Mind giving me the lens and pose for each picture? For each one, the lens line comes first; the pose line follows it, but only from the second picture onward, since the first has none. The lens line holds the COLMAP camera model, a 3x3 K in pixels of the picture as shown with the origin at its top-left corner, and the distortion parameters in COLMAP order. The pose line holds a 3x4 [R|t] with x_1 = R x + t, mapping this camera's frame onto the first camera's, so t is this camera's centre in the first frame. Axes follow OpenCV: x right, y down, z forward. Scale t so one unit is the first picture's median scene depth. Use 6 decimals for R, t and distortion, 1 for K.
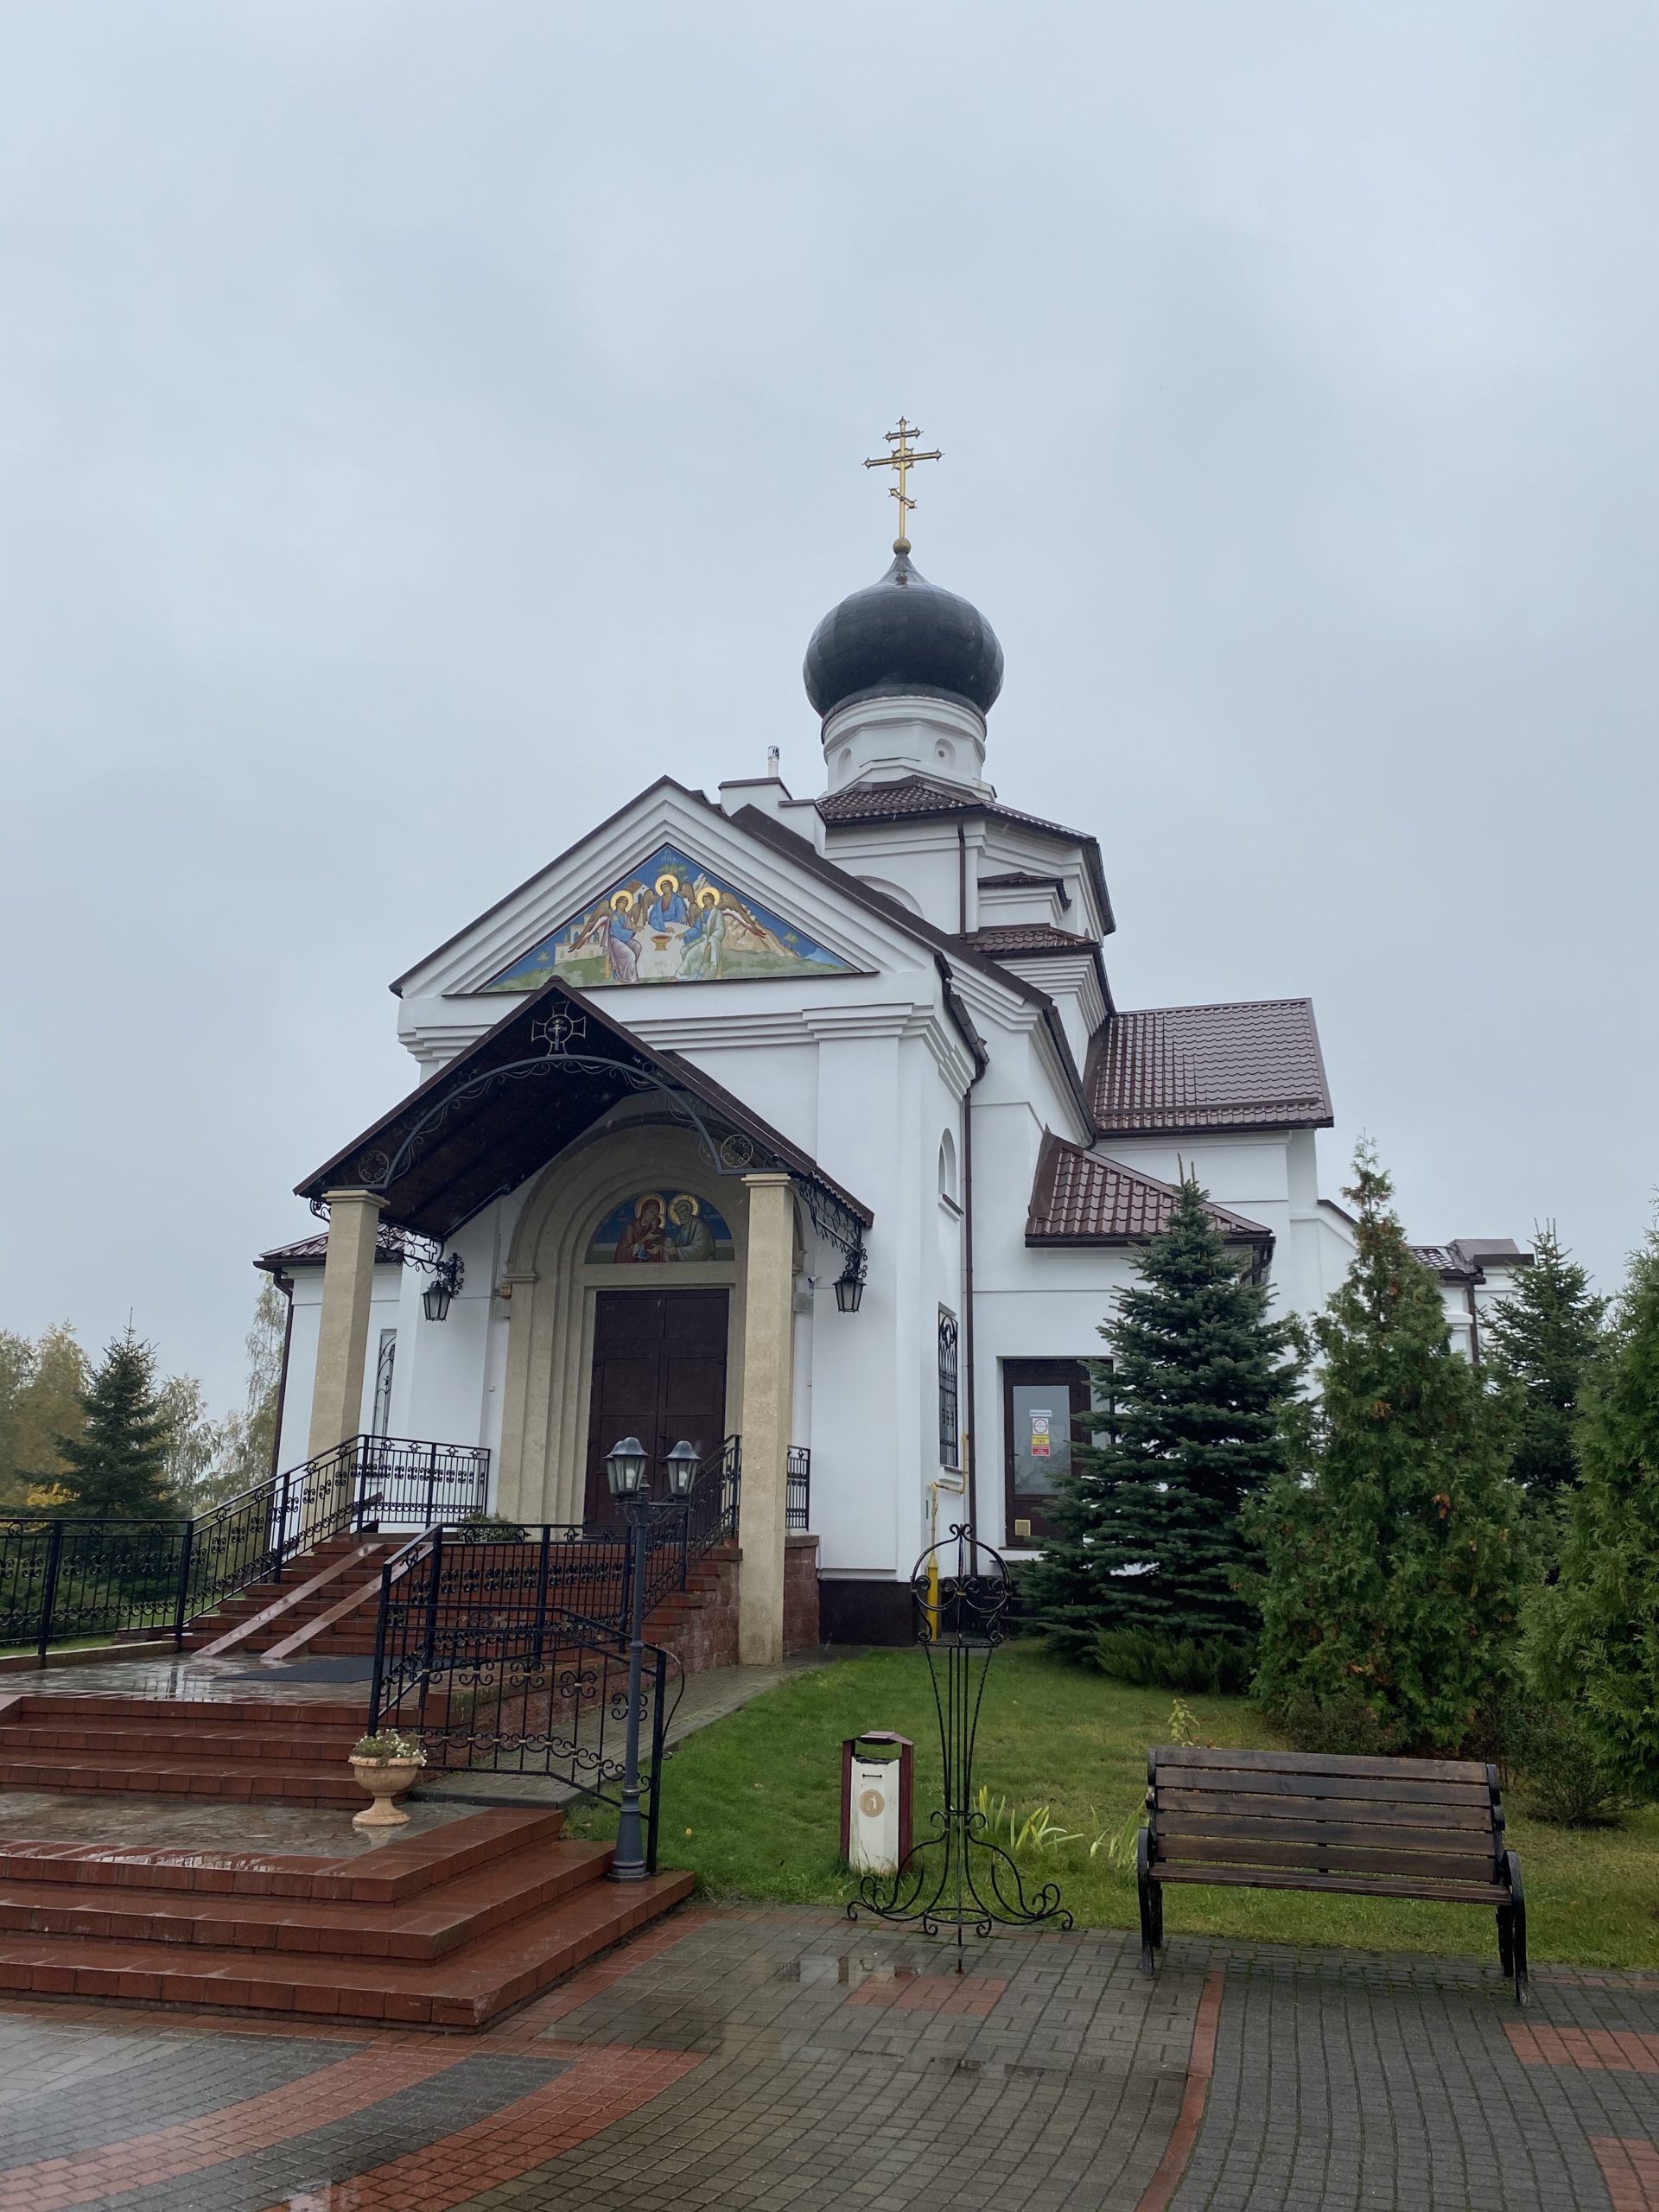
lens RADIAL K [[1674.8, 0, 836.1], [0, 1674.8, 1094.9], [0, 0, 1]] dist [0.015020, -0.004604]
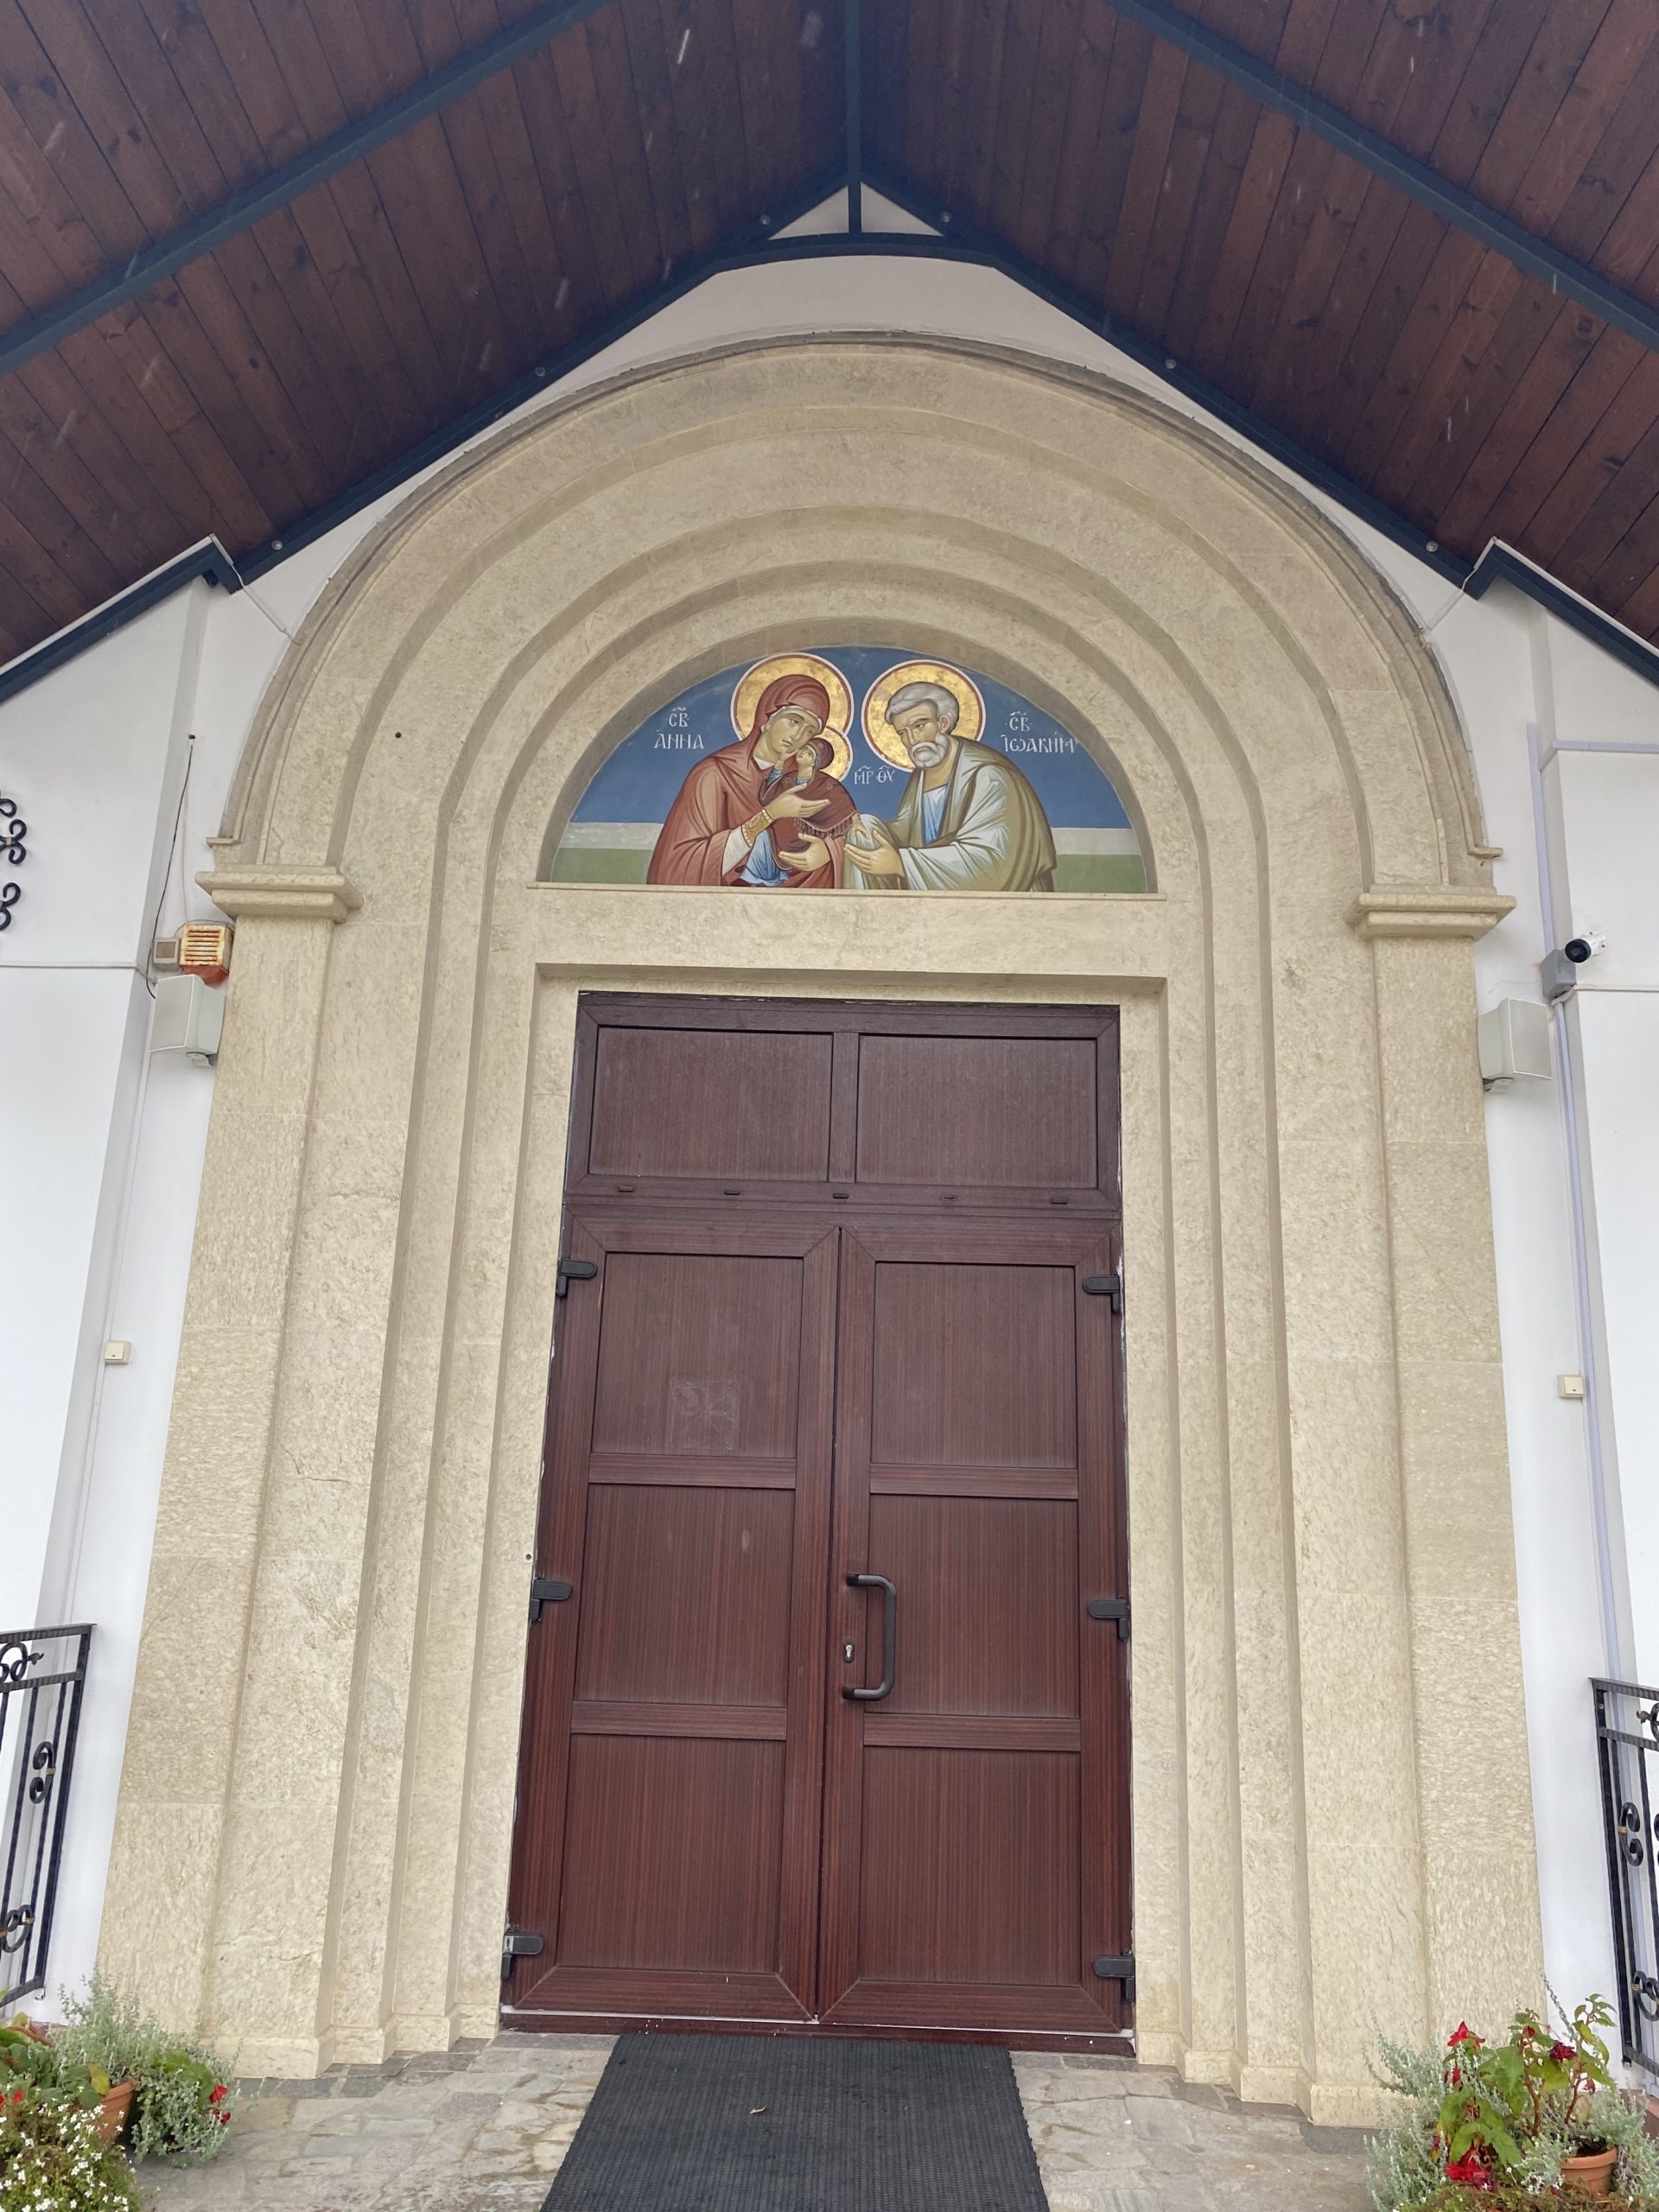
lens RADIAL K [[1674.8, 0, 829.8], [0, 1674.8, 1121.7], [0, 0, 1]] dist [0.015020, -0.004604]
pose [[0.975971, 0.065654, 0.207774, -0.157536], [-0.067571, 0.997712, 0.002132, 0.133993], [-0.207159, -0.016120, 0.978174, 0.743785]]
